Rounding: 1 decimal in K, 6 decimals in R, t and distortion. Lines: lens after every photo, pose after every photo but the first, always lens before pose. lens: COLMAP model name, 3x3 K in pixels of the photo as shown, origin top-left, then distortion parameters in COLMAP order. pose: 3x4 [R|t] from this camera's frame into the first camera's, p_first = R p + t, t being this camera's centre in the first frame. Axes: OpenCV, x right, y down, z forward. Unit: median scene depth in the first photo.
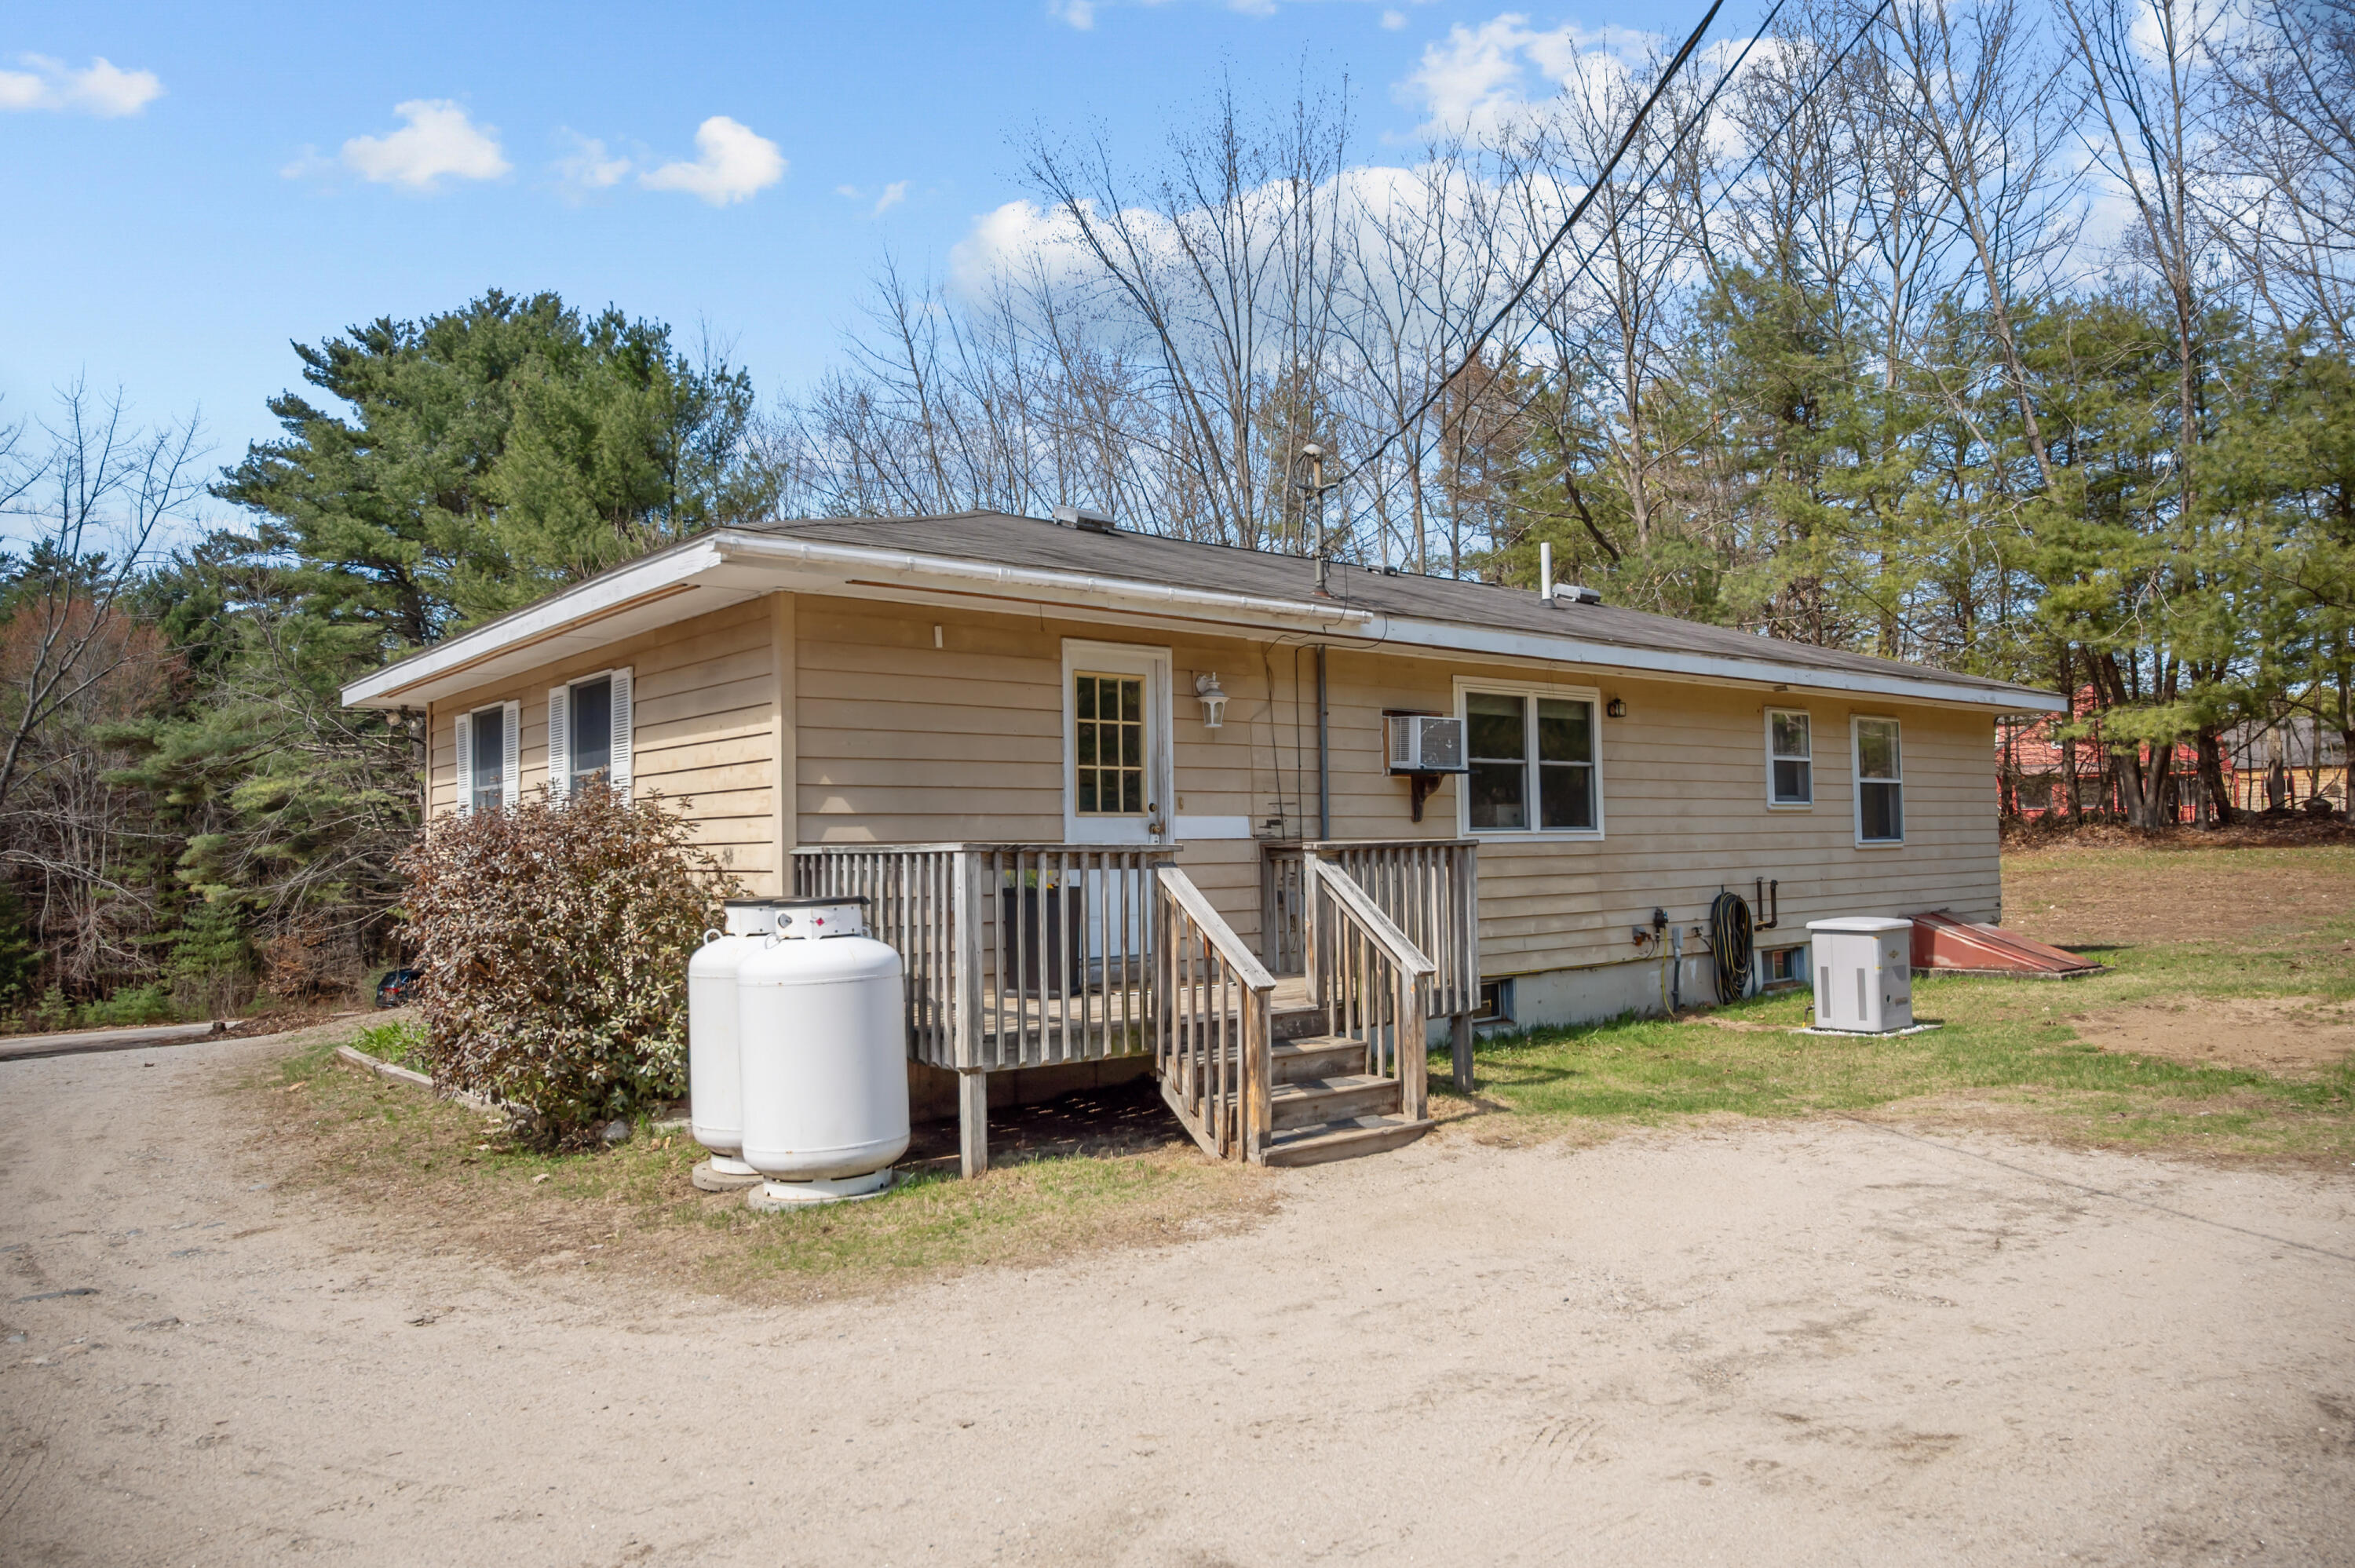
lens RADIAL K [[1550.3, 0, 1177.5], [0, 1550.3, 784.0], [0, 0, 1]] dist [-0.023825, 0.006890]
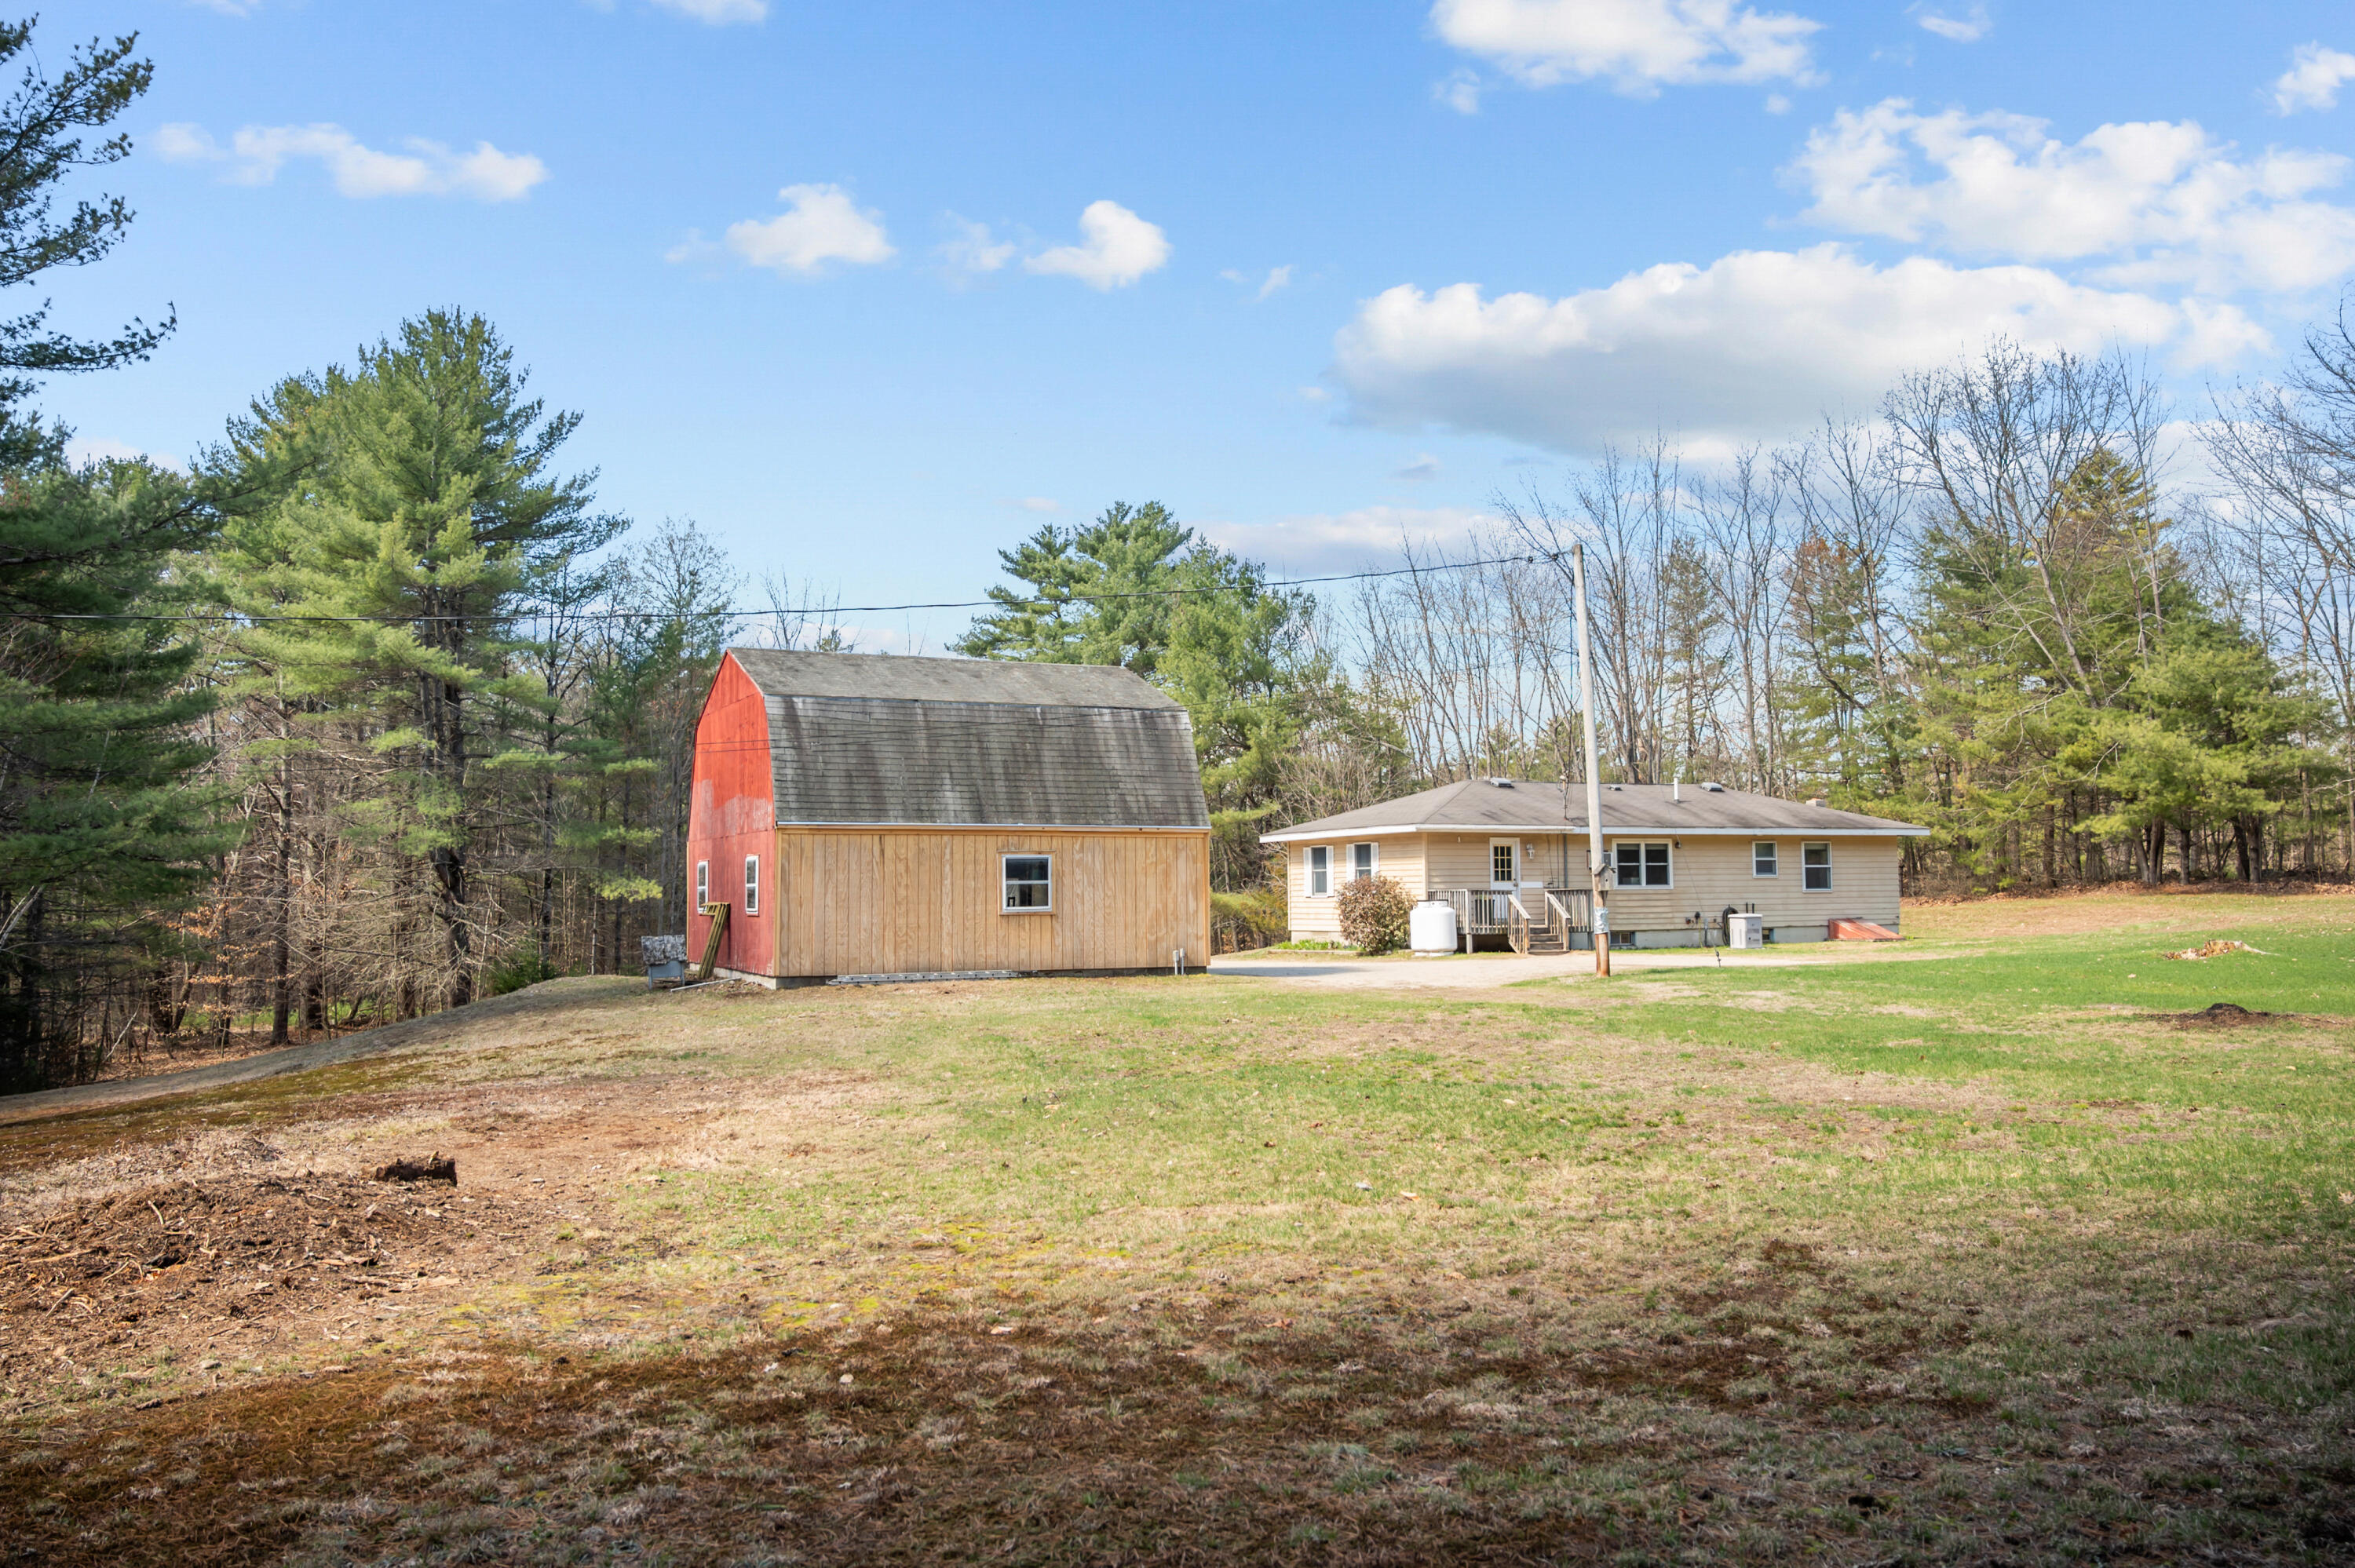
lens RADIAL K [[1820.7, 0, 1177.5], [0, 1820.7, 784.0], [0, 0, 1]] dist [-0.021351, 0.008525]
pose [[0.962734, -0.007309, -0.270351, 0.328039], [0.003377, 0.999882, -0.015006, -0.128381], [0.270429, 0.013534, 0.962645, -2.917055]]
